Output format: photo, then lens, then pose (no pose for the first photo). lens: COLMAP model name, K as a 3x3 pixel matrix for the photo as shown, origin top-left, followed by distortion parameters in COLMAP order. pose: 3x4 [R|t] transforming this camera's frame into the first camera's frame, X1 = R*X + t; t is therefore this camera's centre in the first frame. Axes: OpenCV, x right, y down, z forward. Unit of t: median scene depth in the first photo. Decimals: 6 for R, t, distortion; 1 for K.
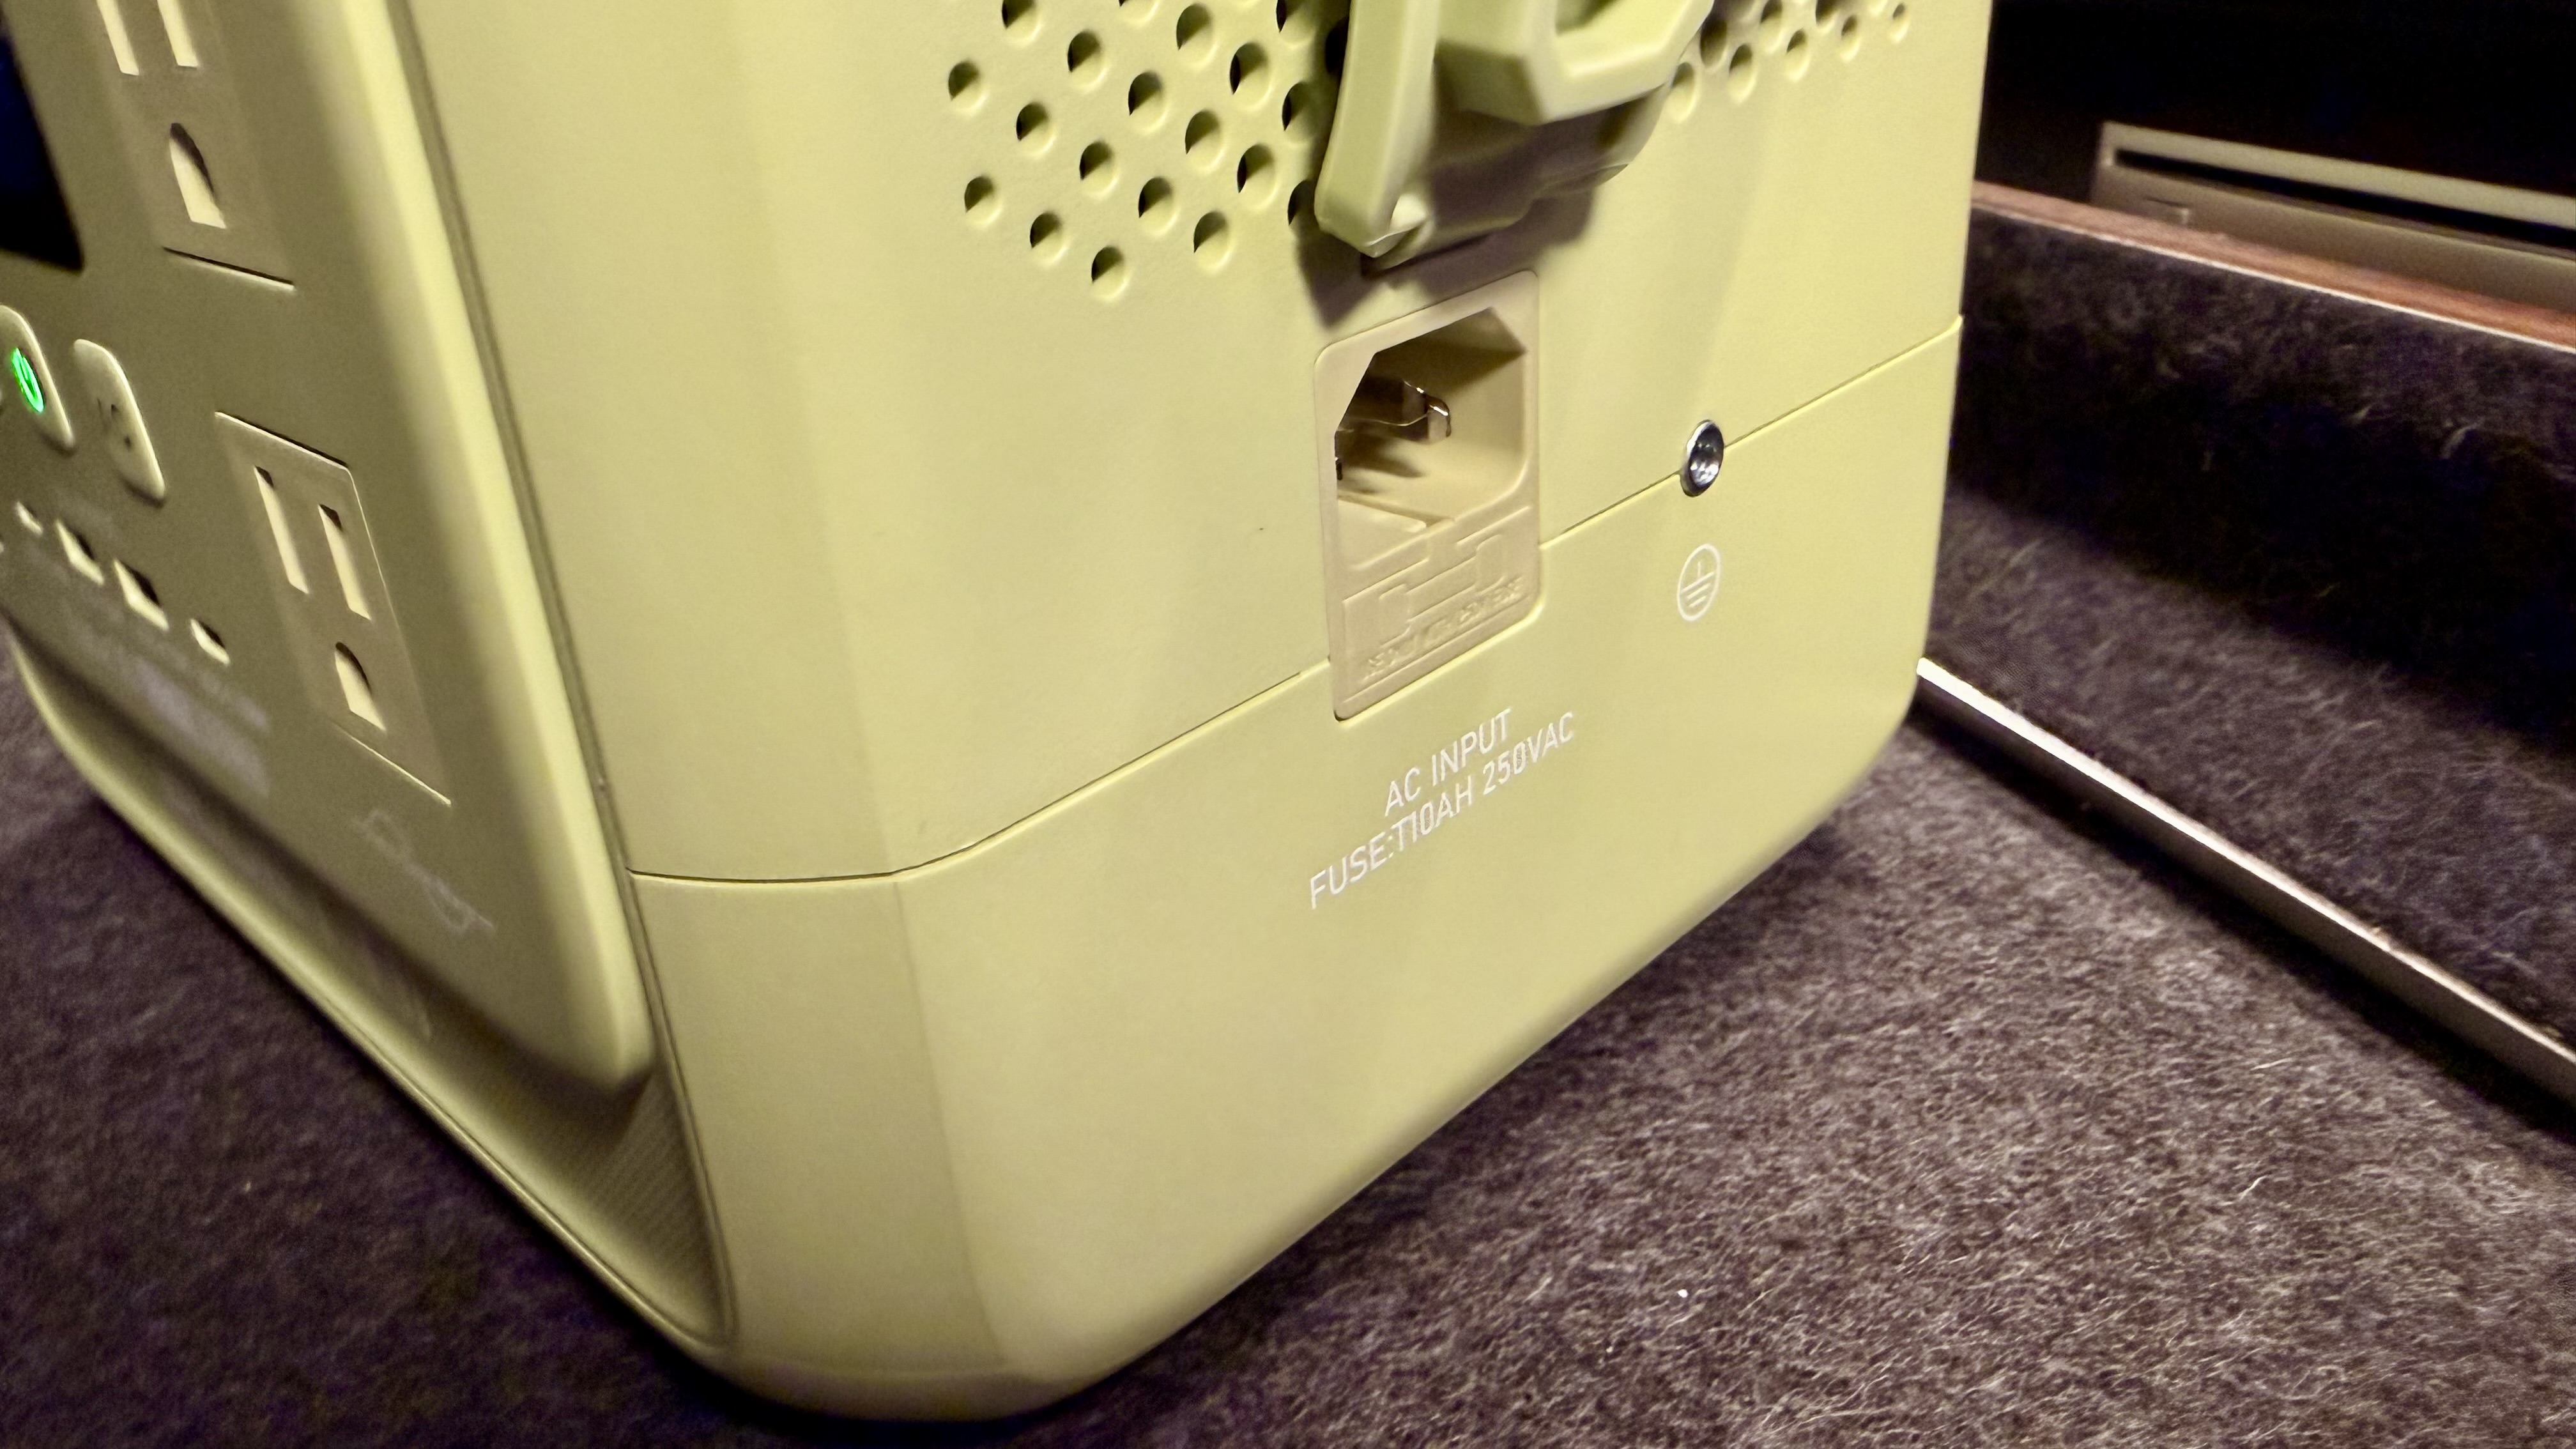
lens RADIAL K [[1812.8, 0, 1102.9], [0, 1812.8, 721.8], [0, 0, 1]] dist [-0.026548, 0.033445]
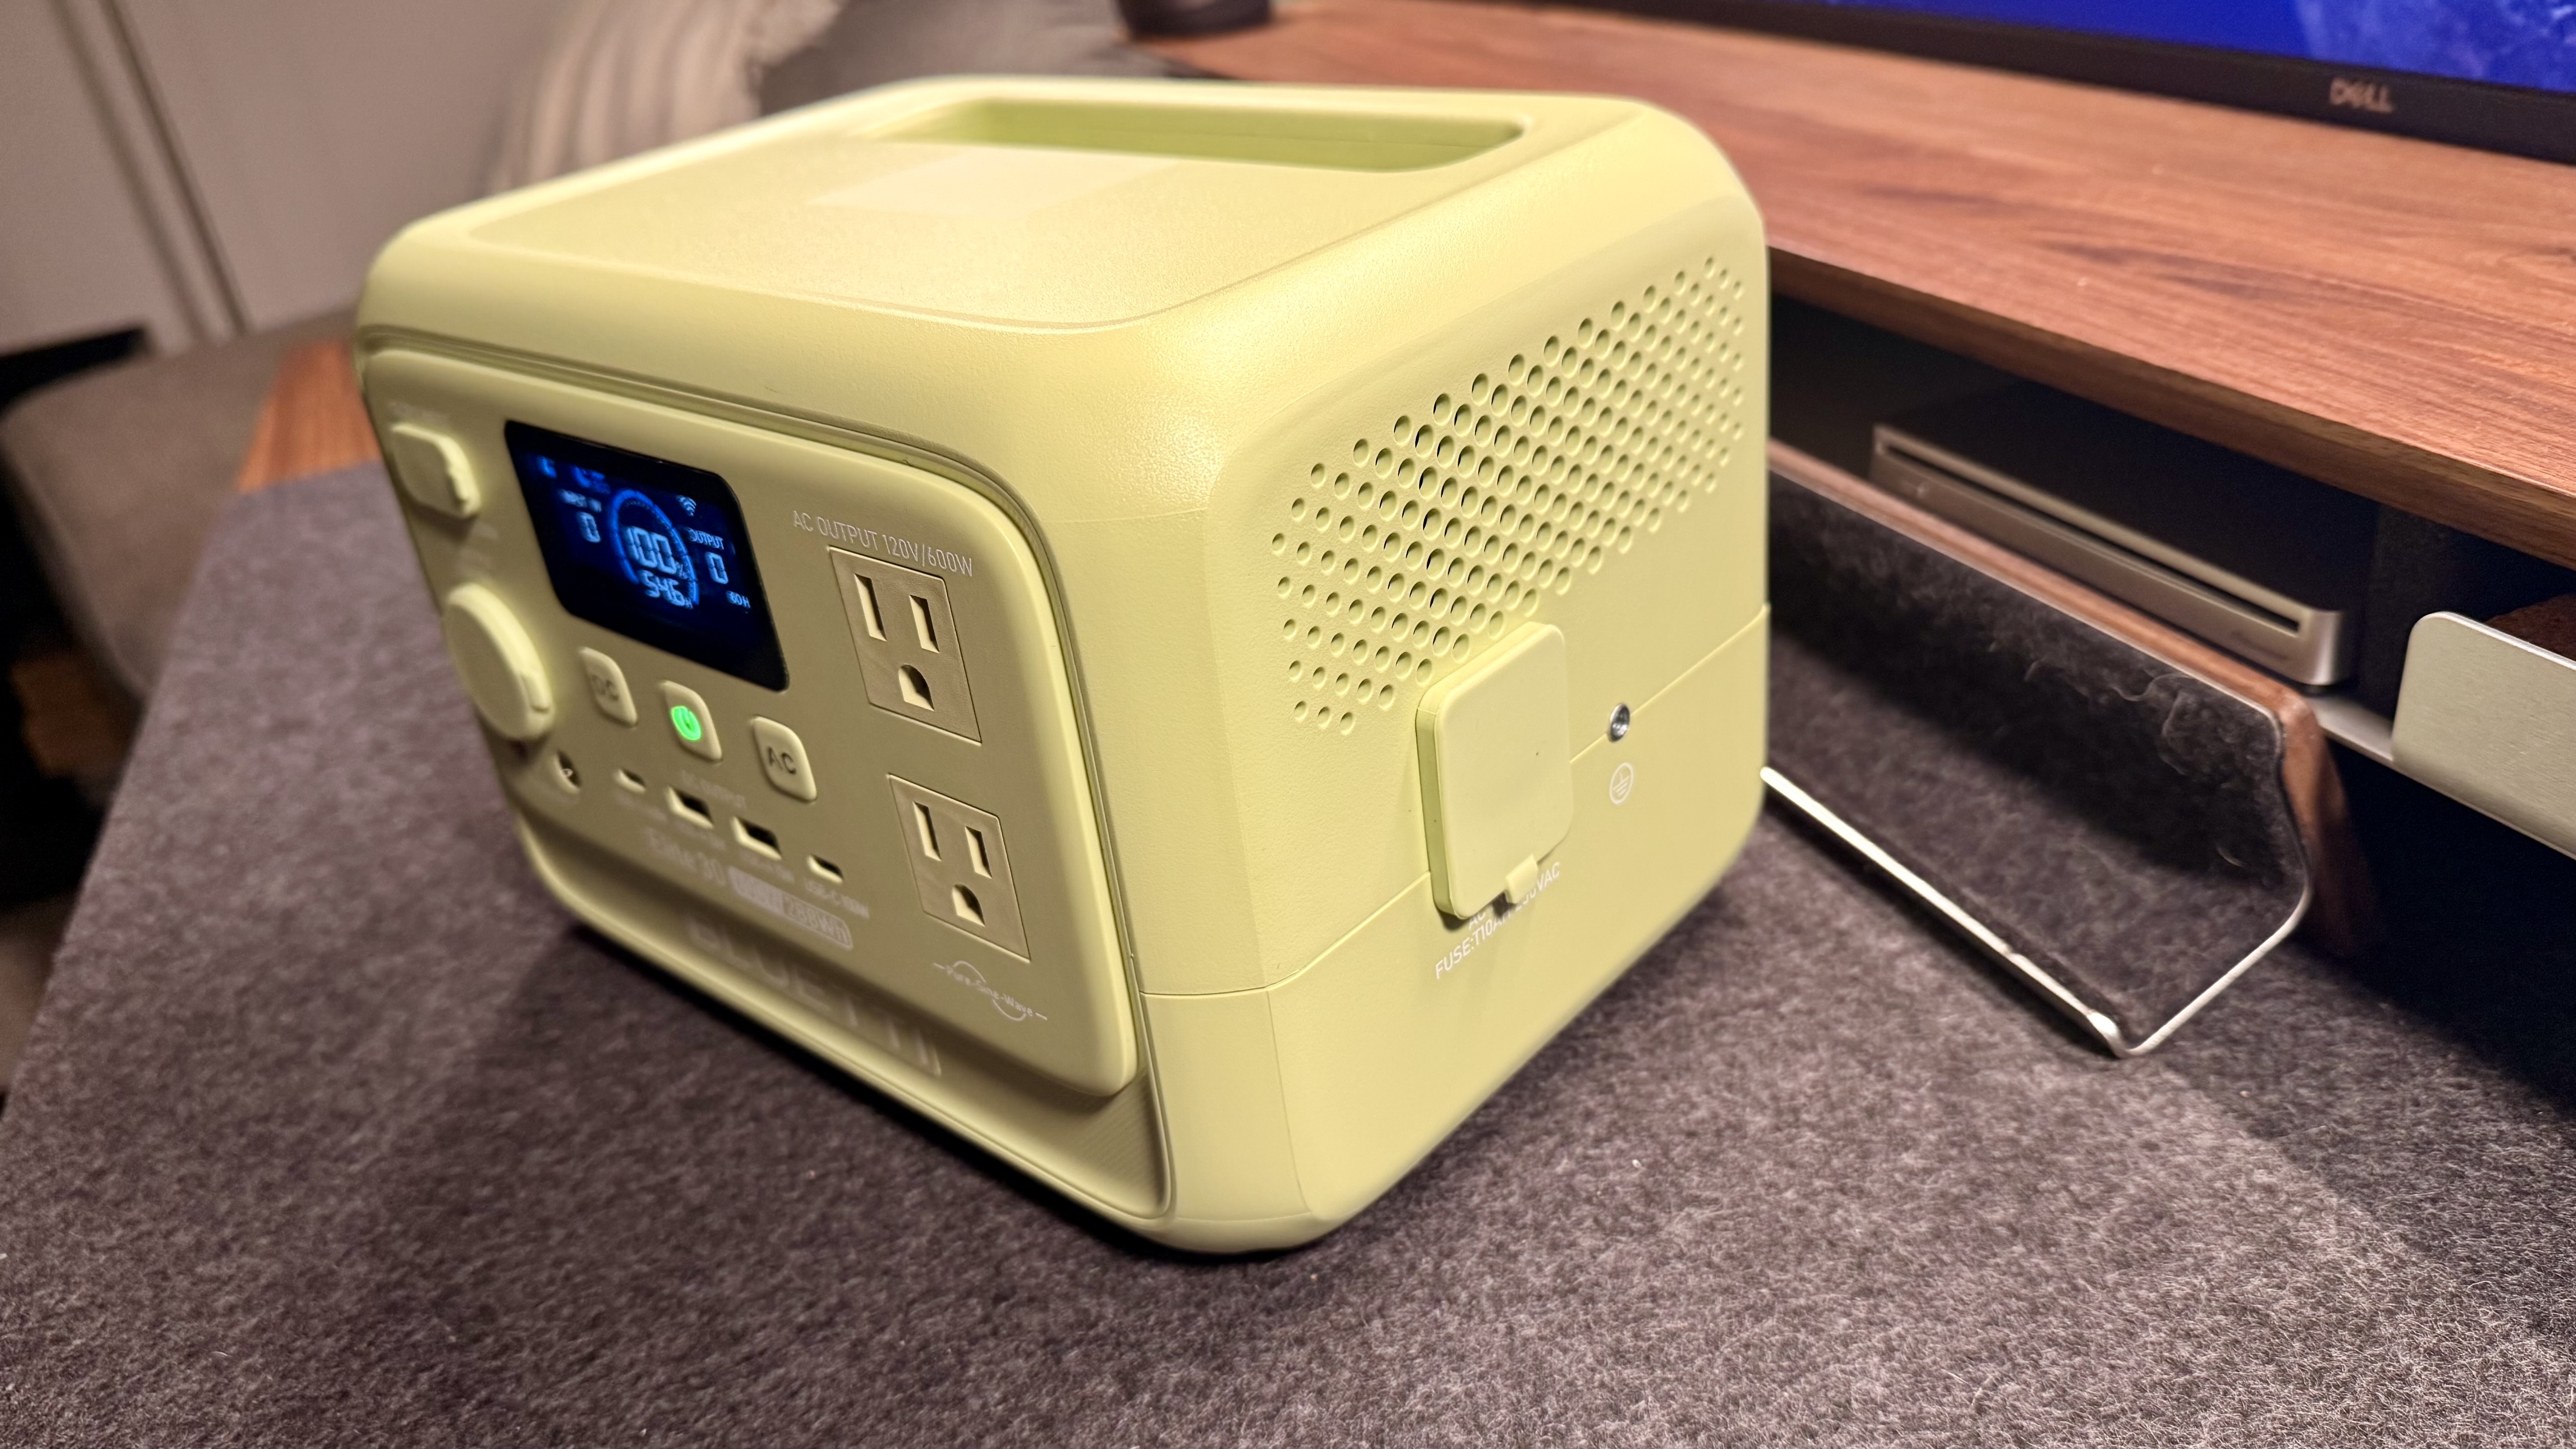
lens RADIAL K [[1852.3, 0, 1272.8], [0, 1852.3, 723.6], [0, 0, 1]] dist [0.095601, -0.203269]
pose [[0.993757, -0.055155, 0.096981, -0.200242], [0.053803, 0.998415, 0.016506, -0.177093], [-0.097738, -0.011186, 0.995149, -0.816746]]
